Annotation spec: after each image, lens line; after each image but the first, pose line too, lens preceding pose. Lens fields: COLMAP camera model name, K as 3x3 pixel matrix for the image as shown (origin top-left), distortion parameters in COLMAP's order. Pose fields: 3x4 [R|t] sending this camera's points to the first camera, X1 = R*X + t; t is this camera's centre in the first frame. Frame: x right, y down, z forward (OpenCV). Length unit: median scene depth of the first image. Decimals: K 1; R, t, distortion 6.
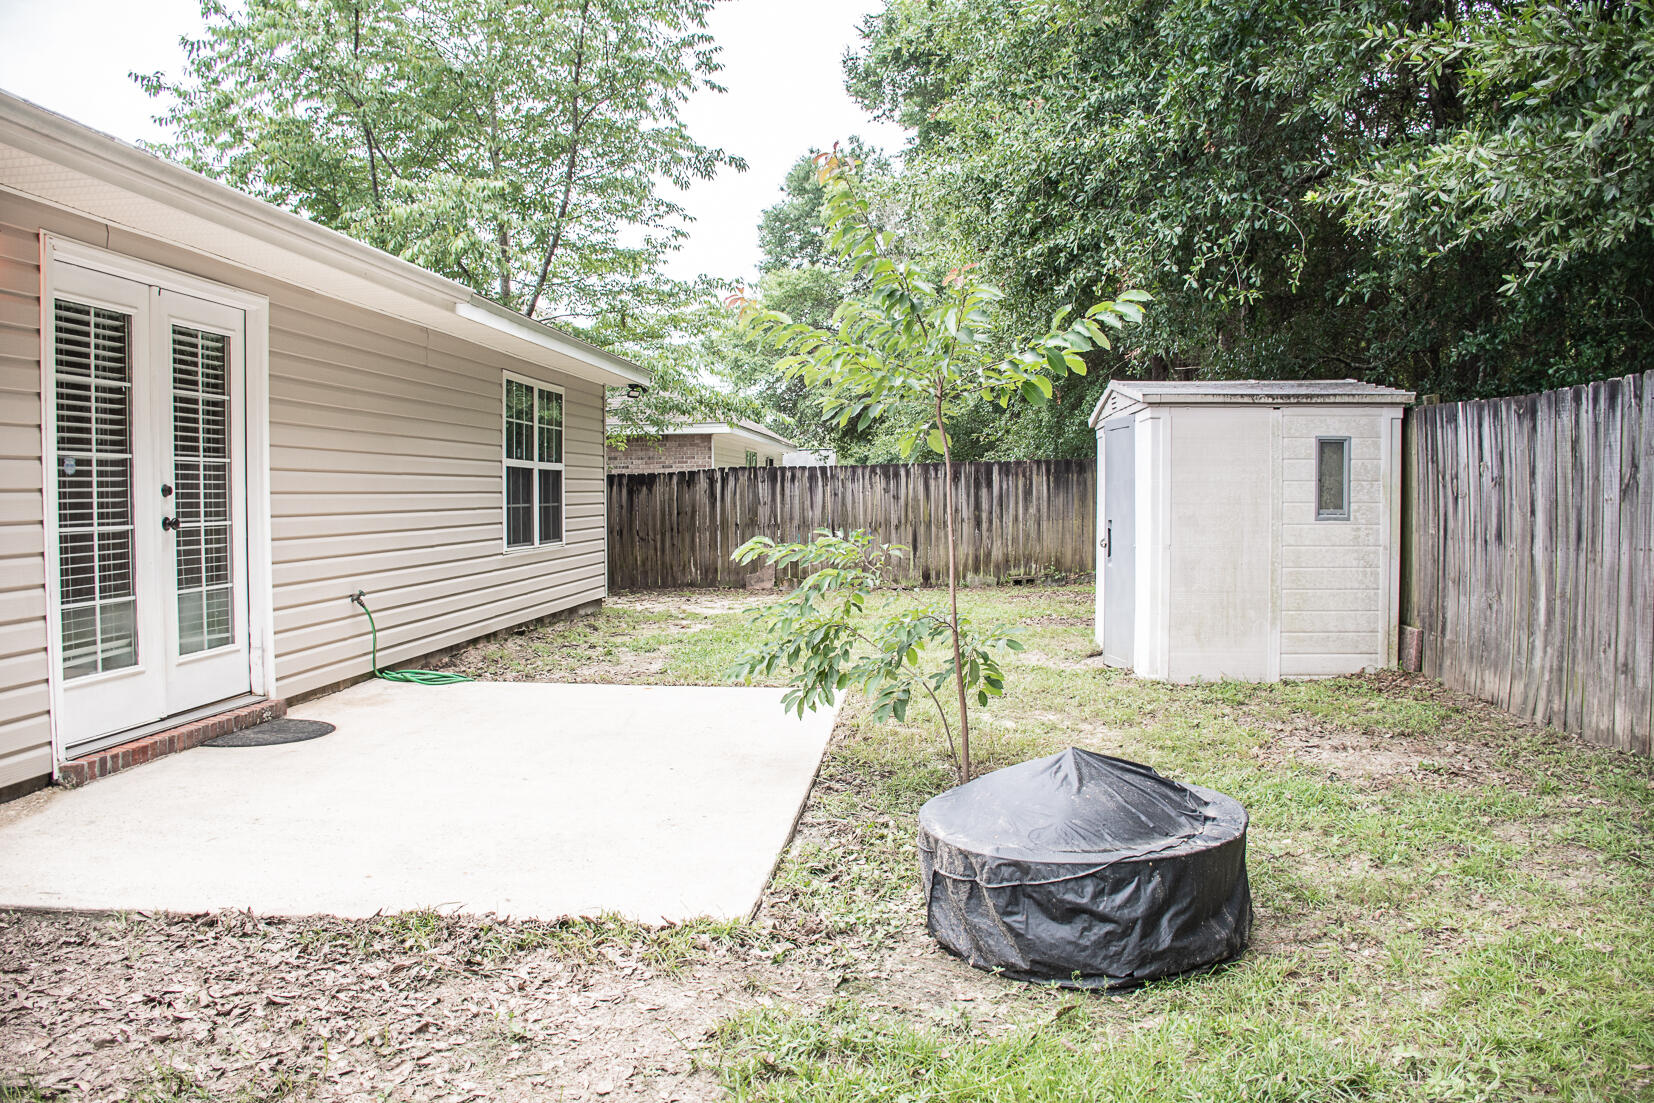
lens RADIAL K [[1266.6, 0, 782.4], [0, 1266.6, 547.5], [0, 0, 1]] dist [-0.151889, 0.103460]
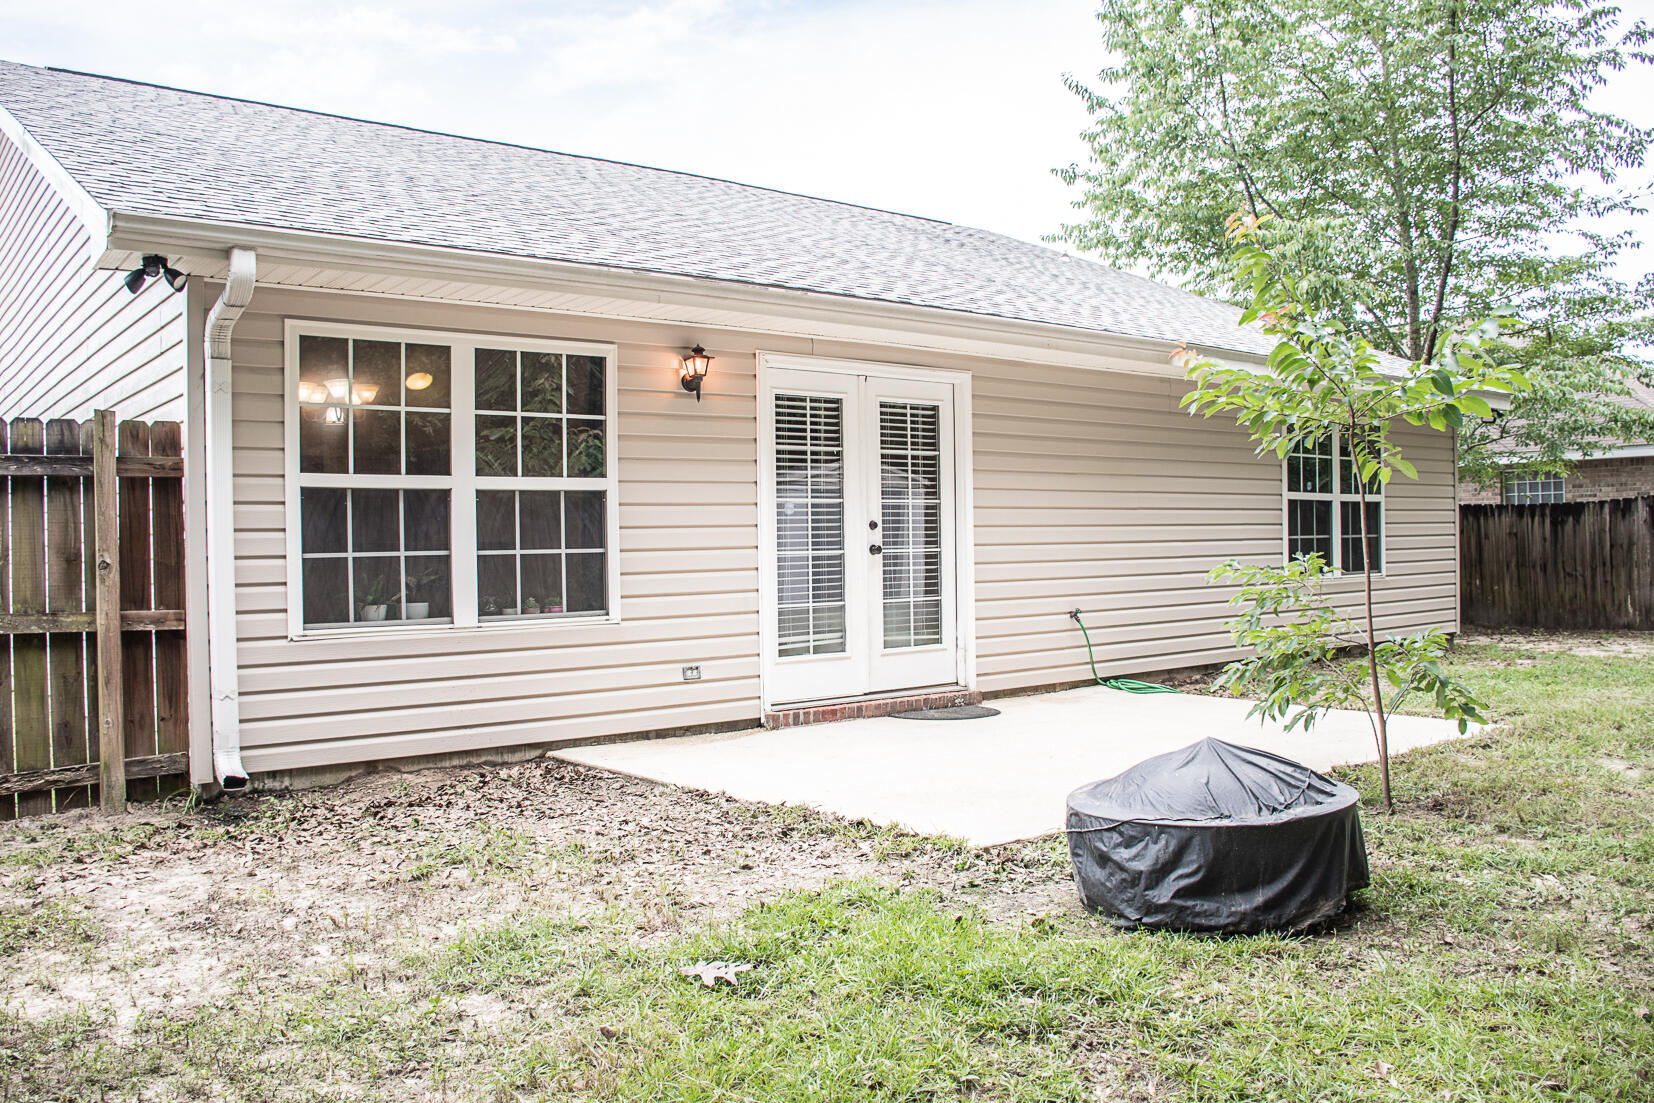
lens RADIAL K [[1291.7, 0, 805.0], [0, 1291.7, 549.2], [0, 0, 1]] dist [-0.153096, 0.100044]
pose [[0.697450, -0.002295, -0.716630, 0.452279], [-0.017917, 0.999626, -0.020639, 0.010543], [0.716409, 0.027235, 0.697148, -0.042258]]
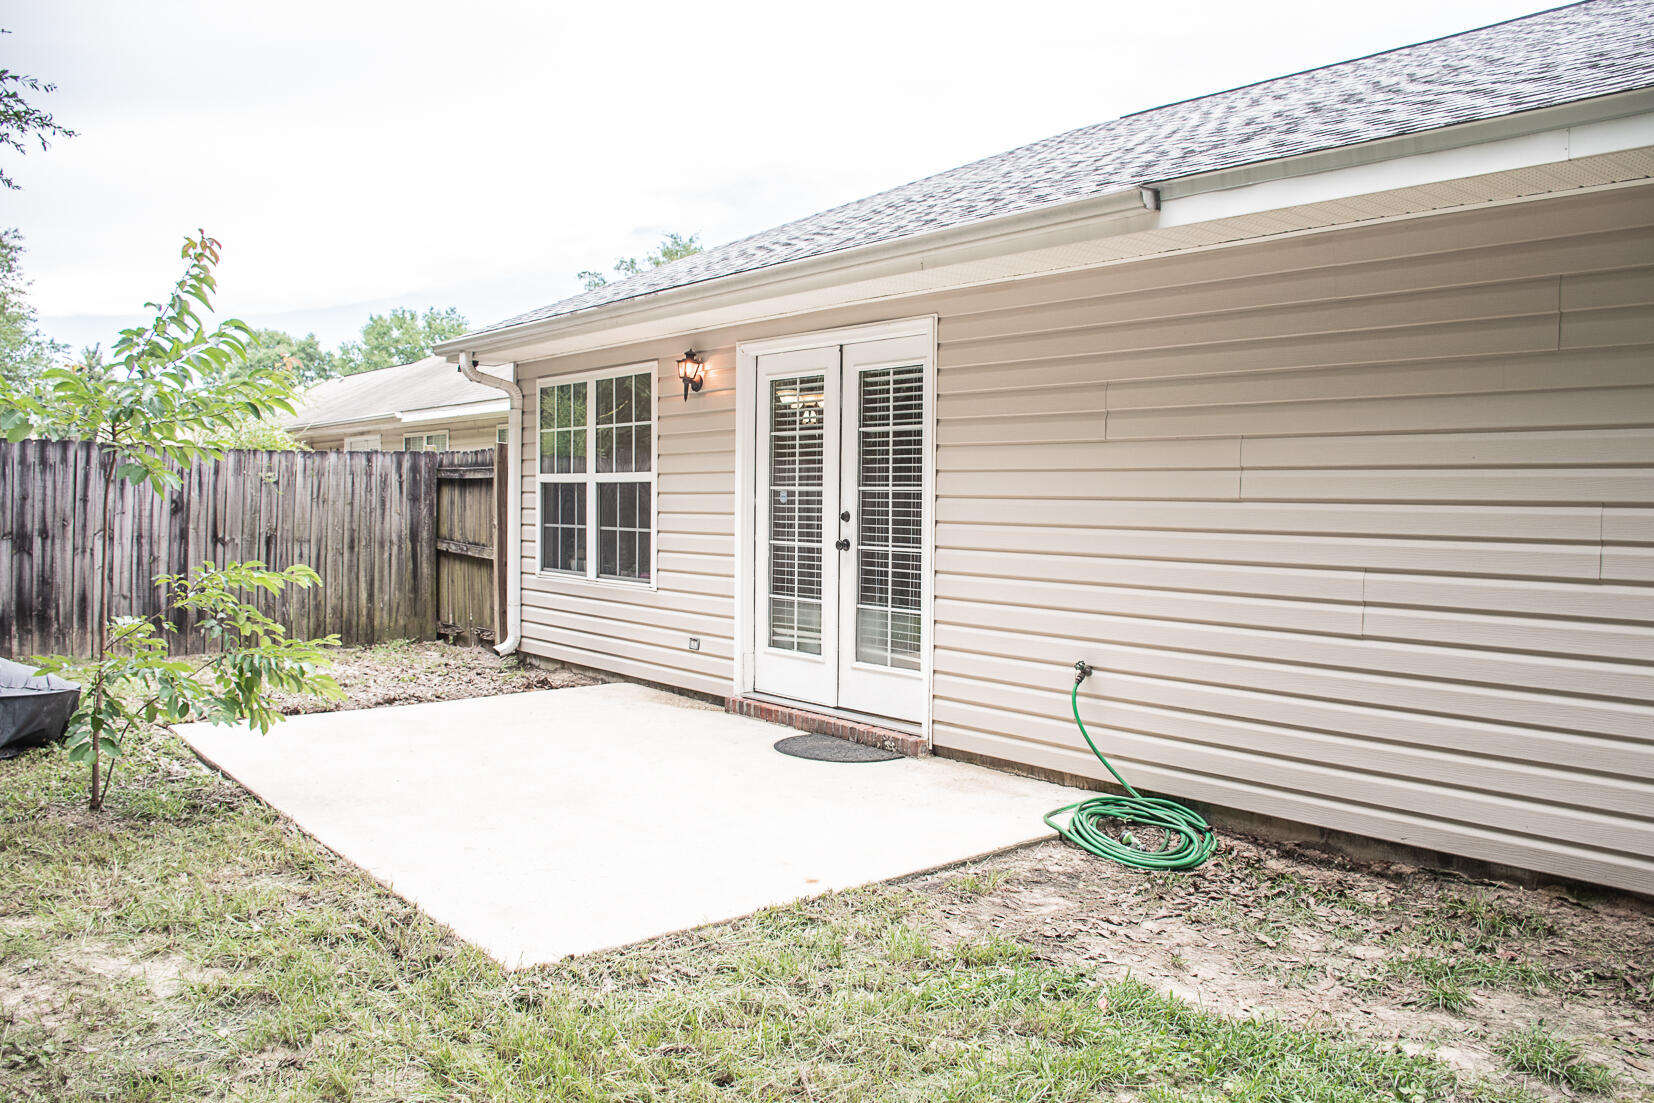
lens RADIAL K [[1381.2, 0, 788.5], [0, 1381.2, 547.5], [0, 0, 1]] dist [-0.157997, 0.108721]
pose [[-0.731294, 0.025768, -0.681575, 0.424983], [-0.033299, 0.996746, 0.073411, -0.109146], [0.681249, 0.076381, -0.728056, 1.878606]]
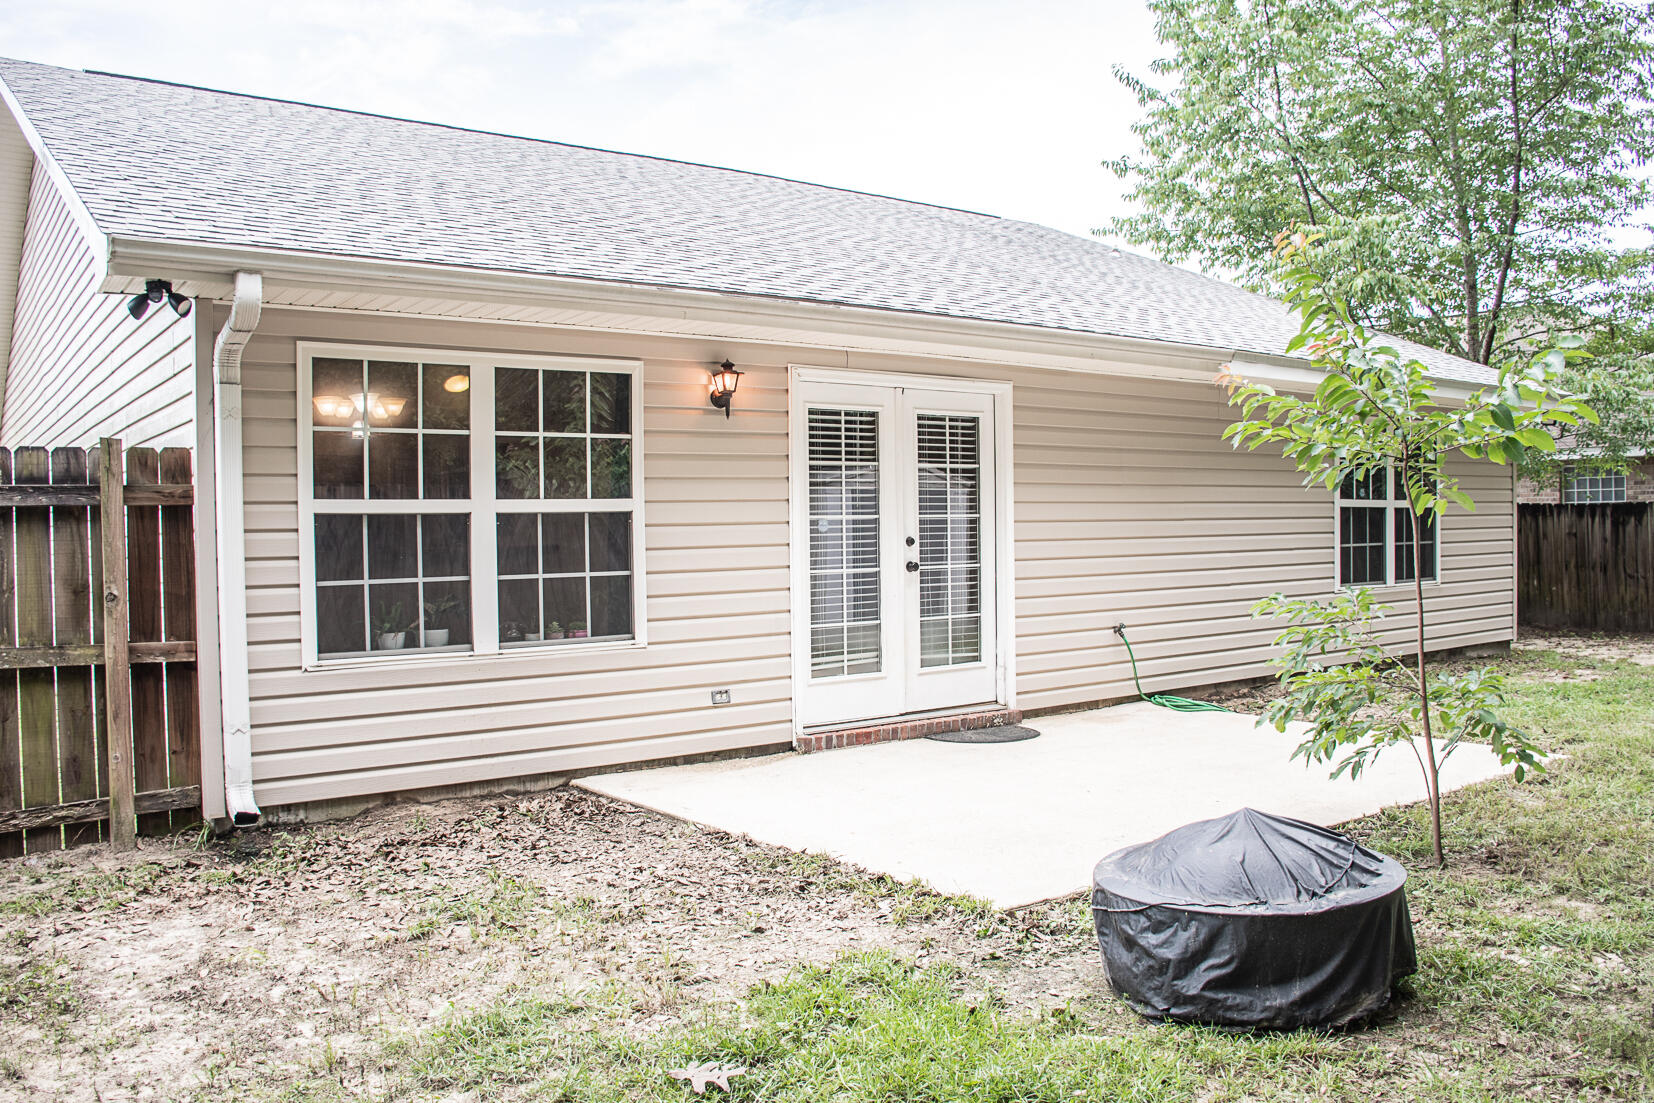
lens RADIAL K [[1281.9, 0, 824.5], [0, 1281.9, 550.1], [0, 0, 1]] dist [-0.154360, 0.101156]
pose [[0.677102, 0.009625, -0.735826, 0.435230], [-0.020616, 0.999770, -0.005893, -0.026335], [0.735600, 0.019160, 0.677145, 0.003099]]
